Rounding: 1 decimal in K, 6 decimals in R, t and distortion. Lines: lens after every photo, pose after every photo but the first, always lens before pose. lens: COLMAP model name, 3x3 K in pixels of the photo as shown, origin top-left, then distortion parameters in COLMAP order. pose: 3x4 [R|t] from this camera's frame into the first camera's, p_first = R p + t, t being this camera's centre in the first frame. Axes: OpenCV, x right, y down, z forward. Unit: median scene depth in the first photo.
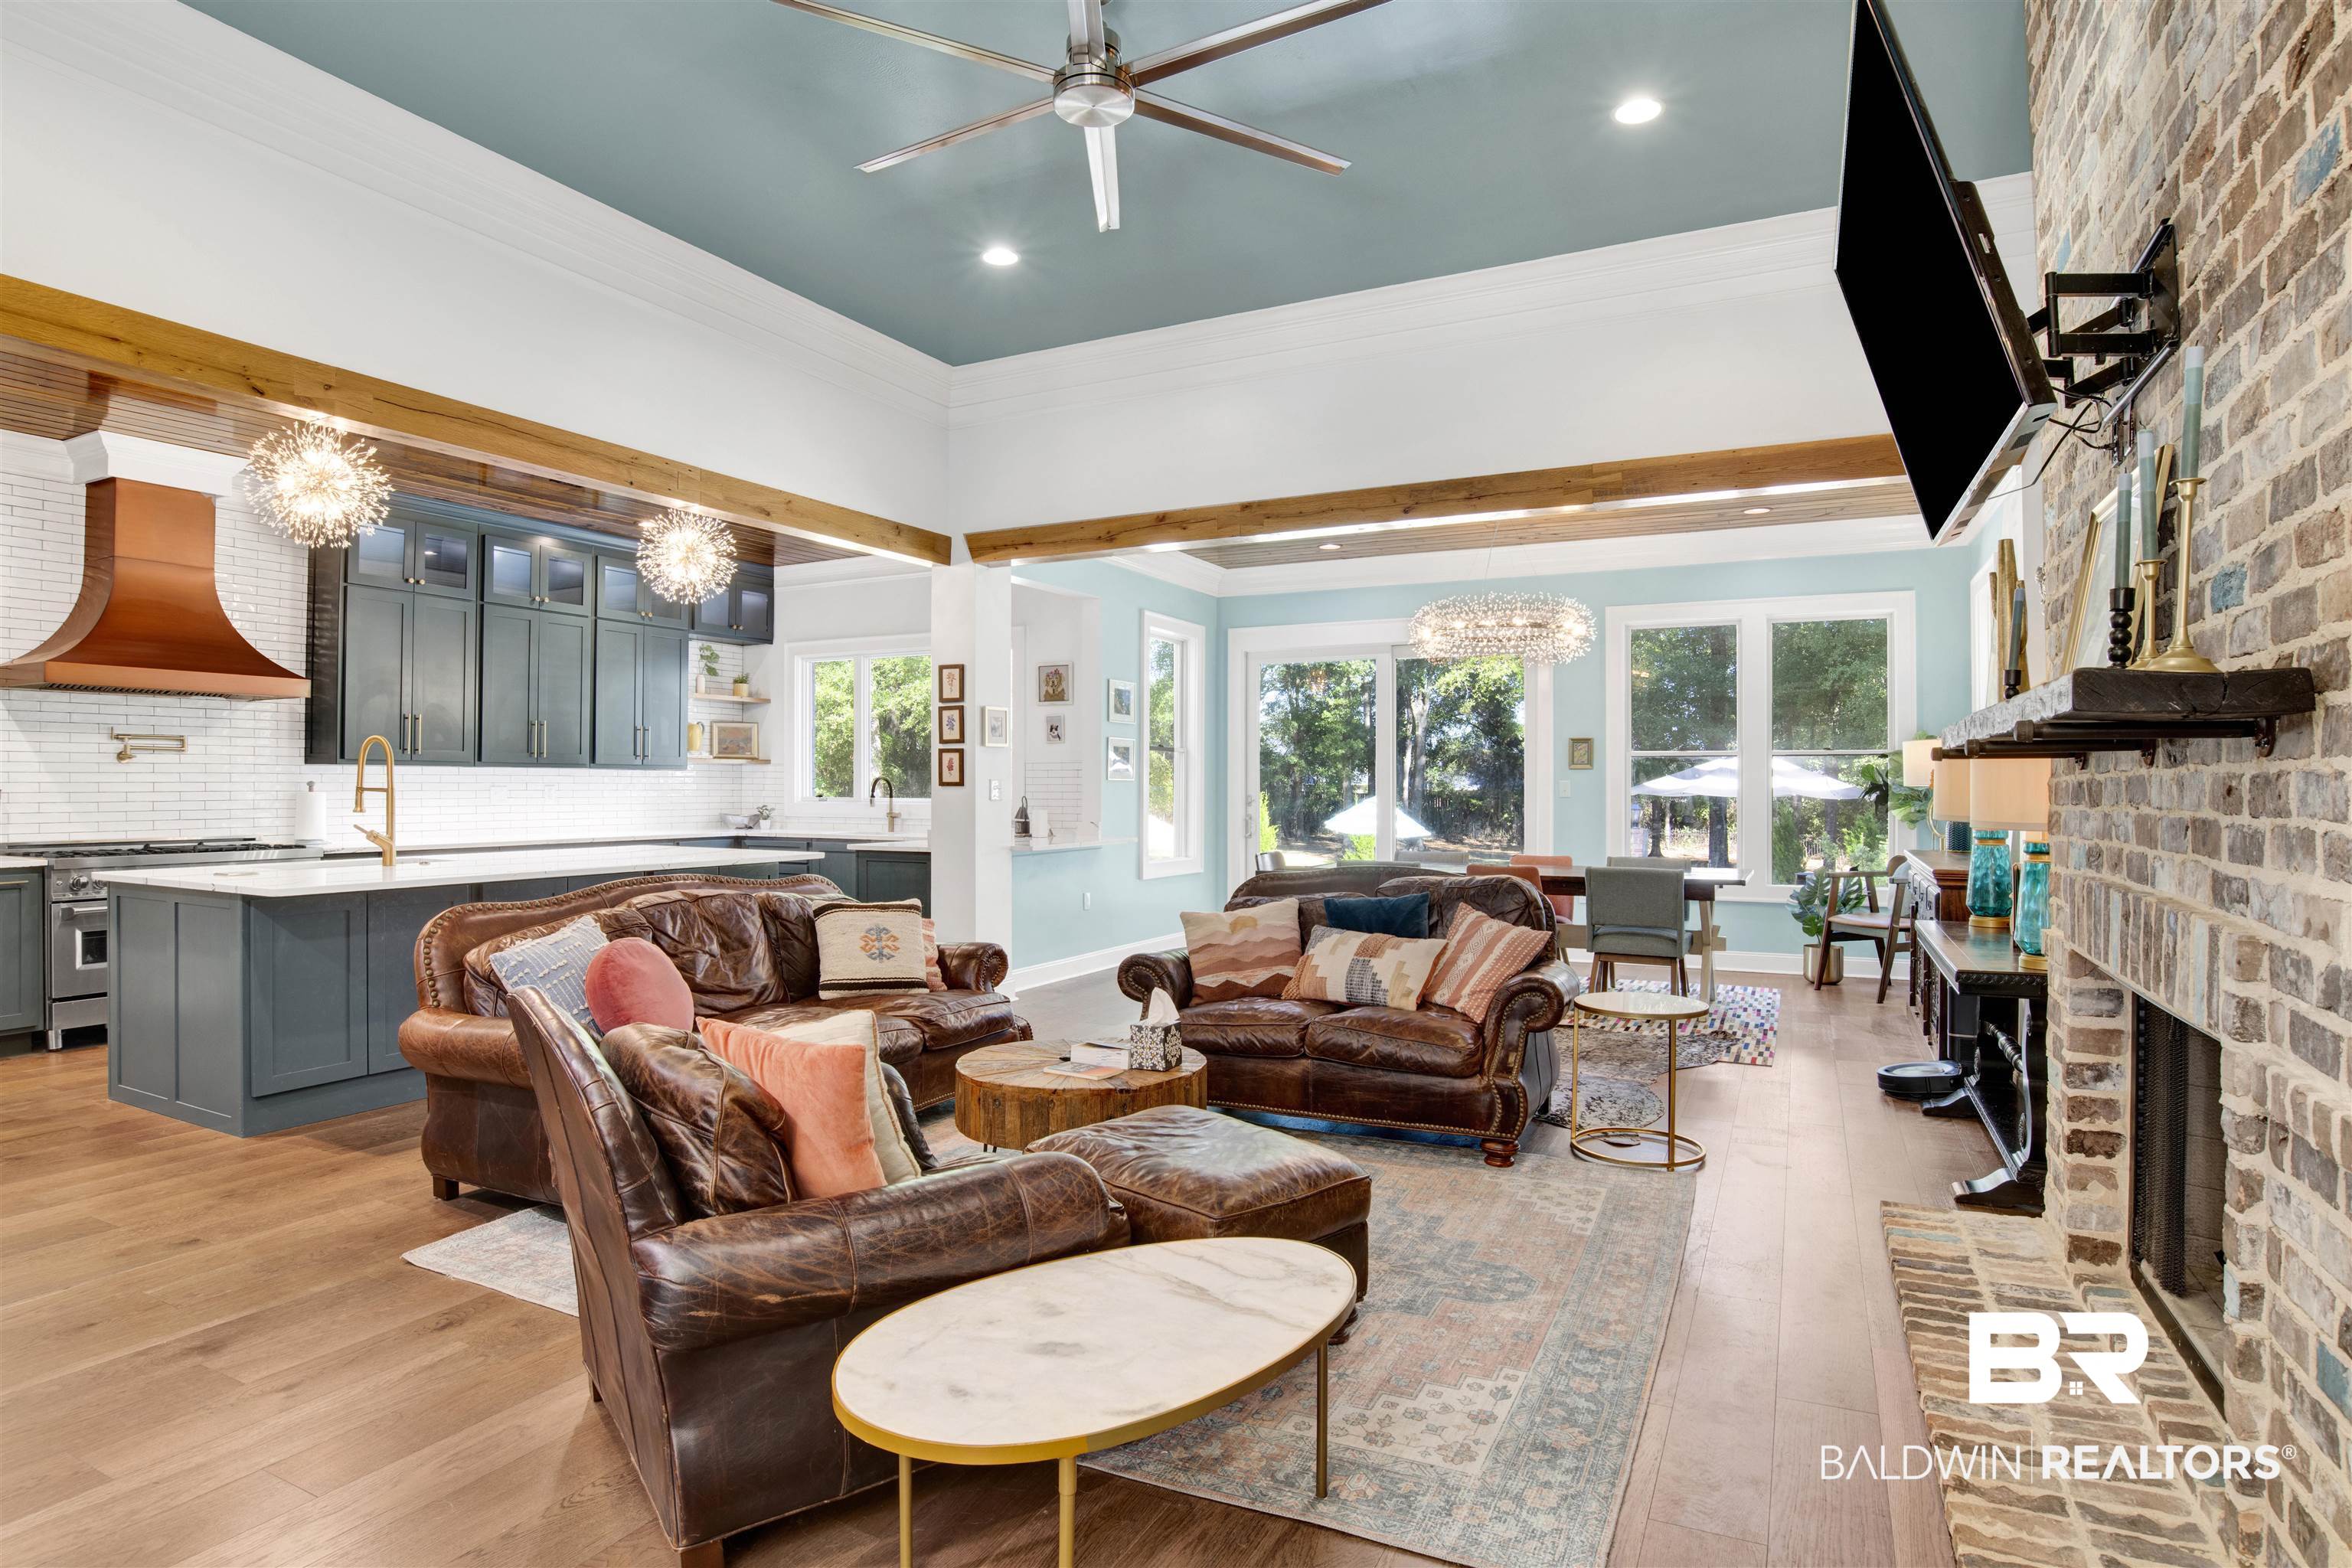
lens RADIAL K [[1261.5, 0, 1162.6], [0, 1261.5, 785.3], [0, 0, 1]] dist [-0.063720, 0.022551]
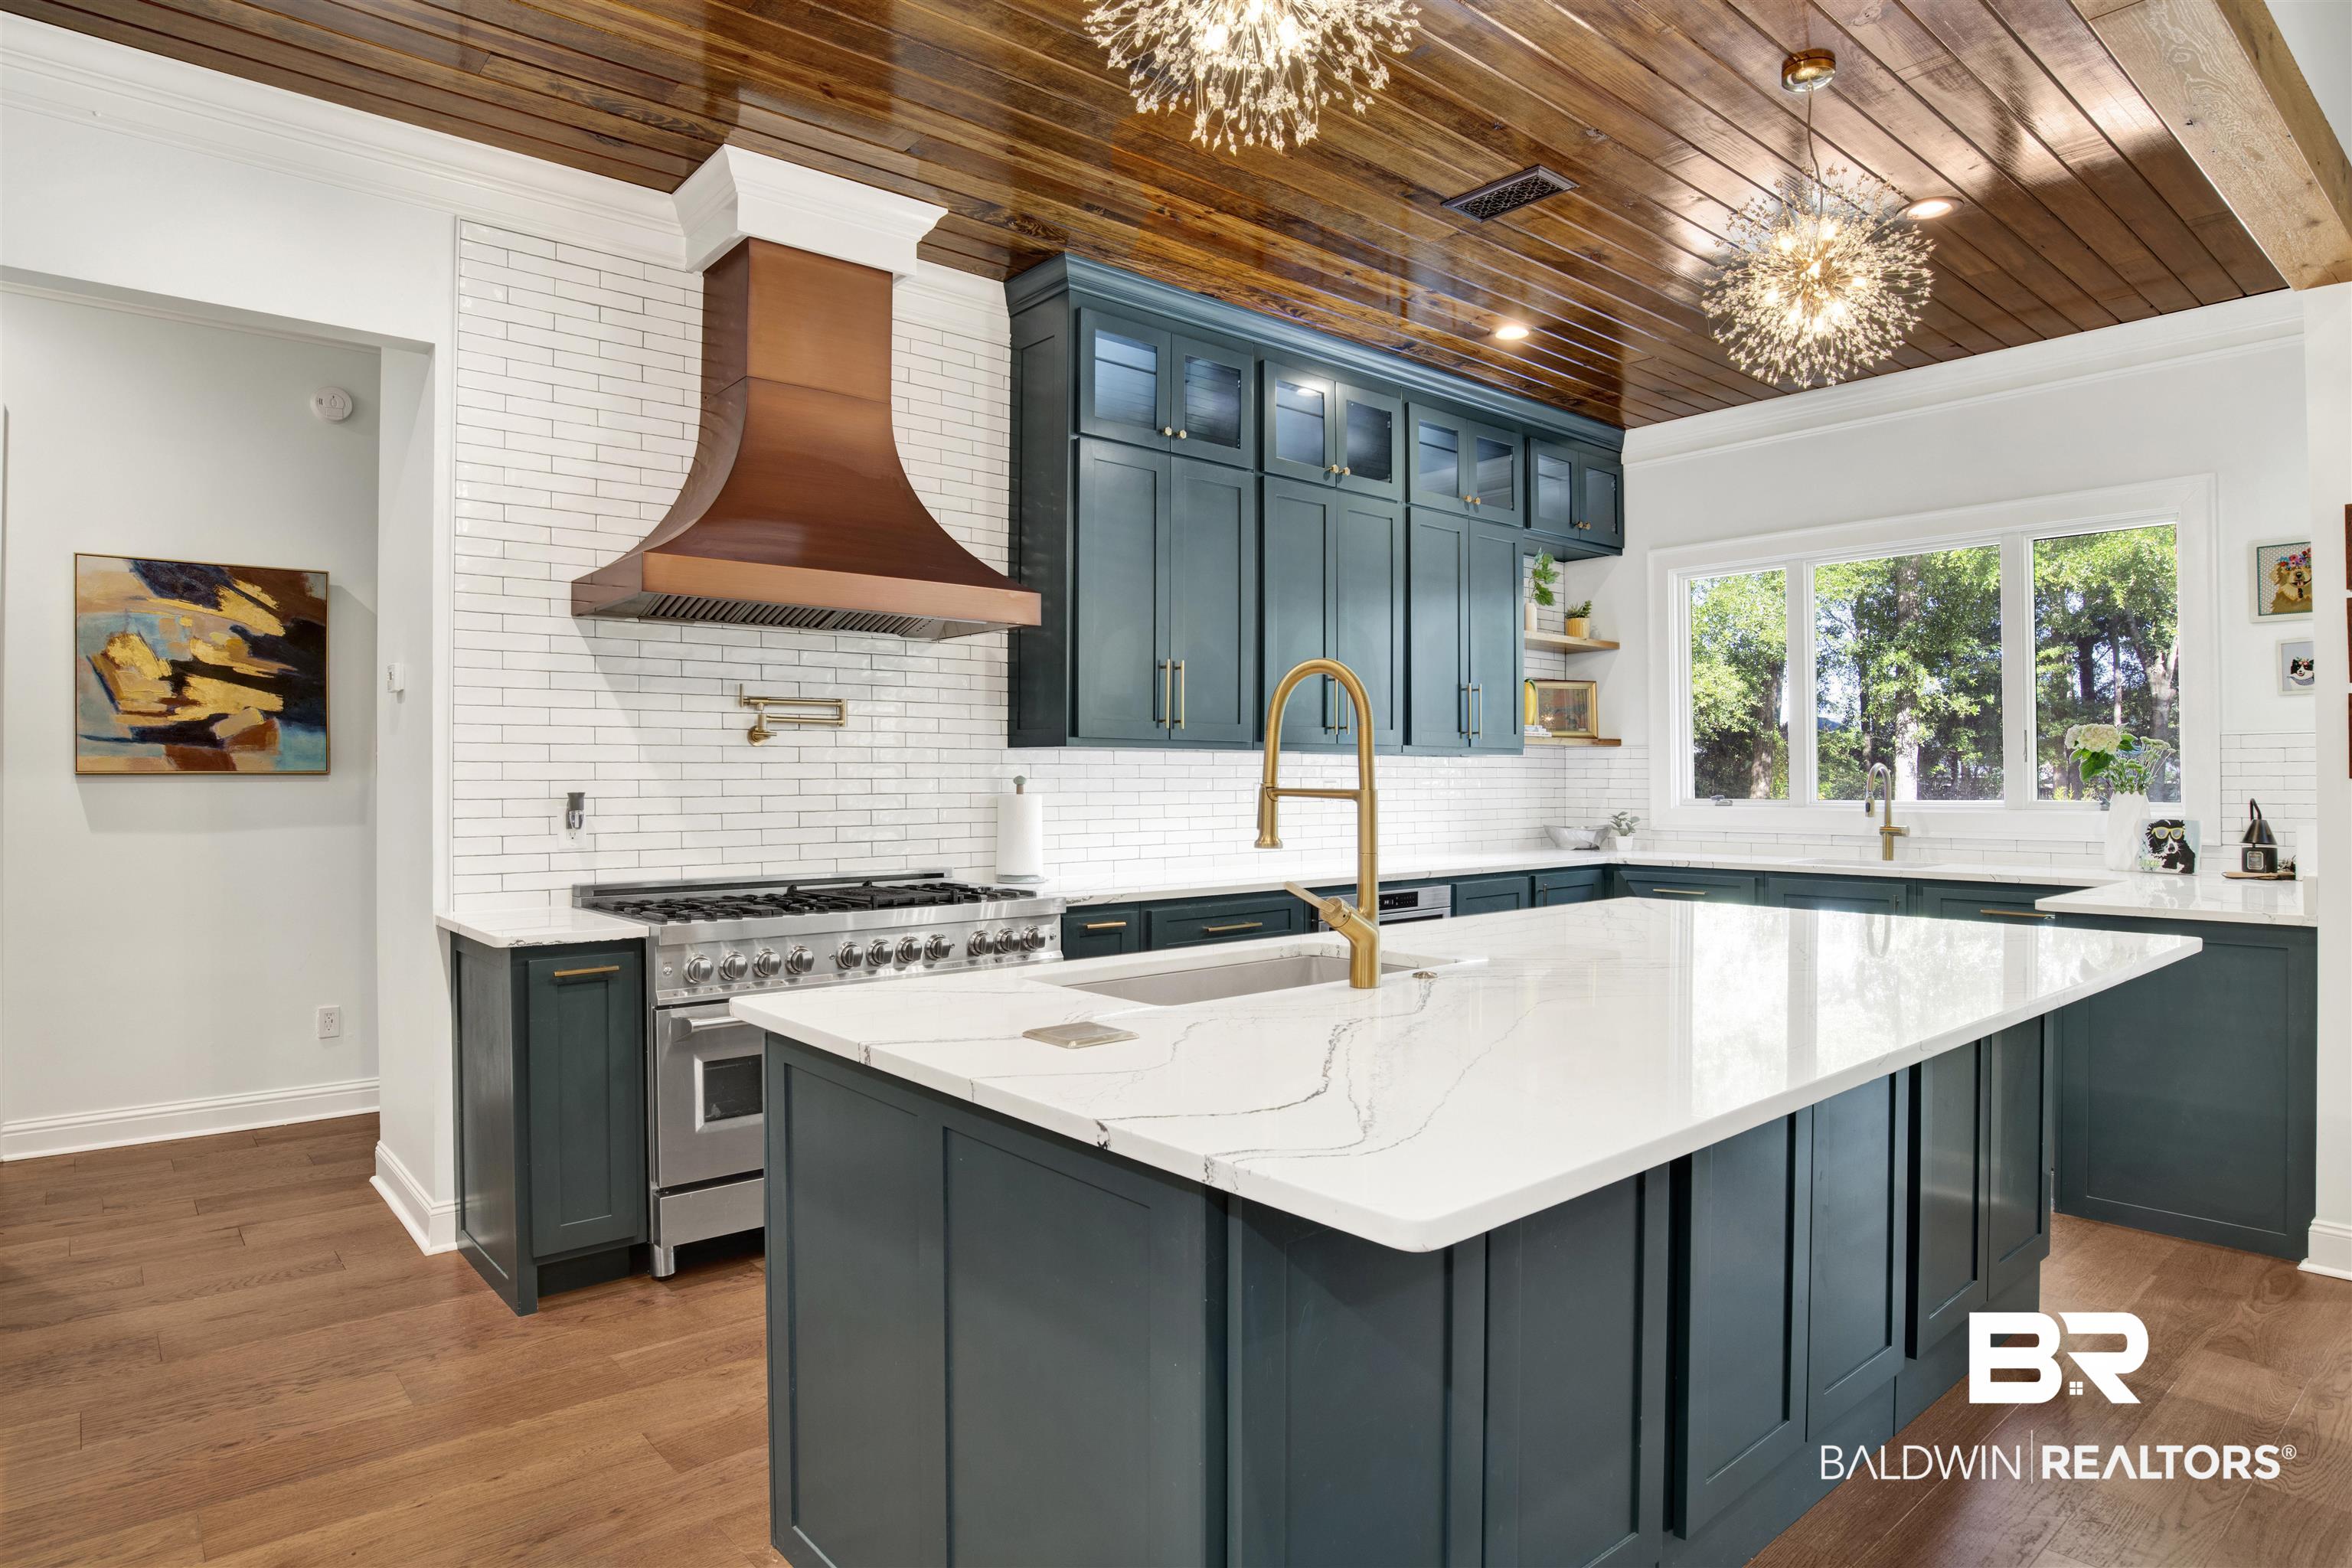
lens RADIAL K [[1302.3, 0, 1181.7], [0, 1302.3, 789.3], [0, 0, 1]] dist [-0.060856, 0.019748]
pose [[0.935445, -0.002200, -0.353466, -0.444467], [0.004306, 0.999977, 0.005170, 0.000097], [0.353446, -0.006358, 0.935433, 0.492463]]
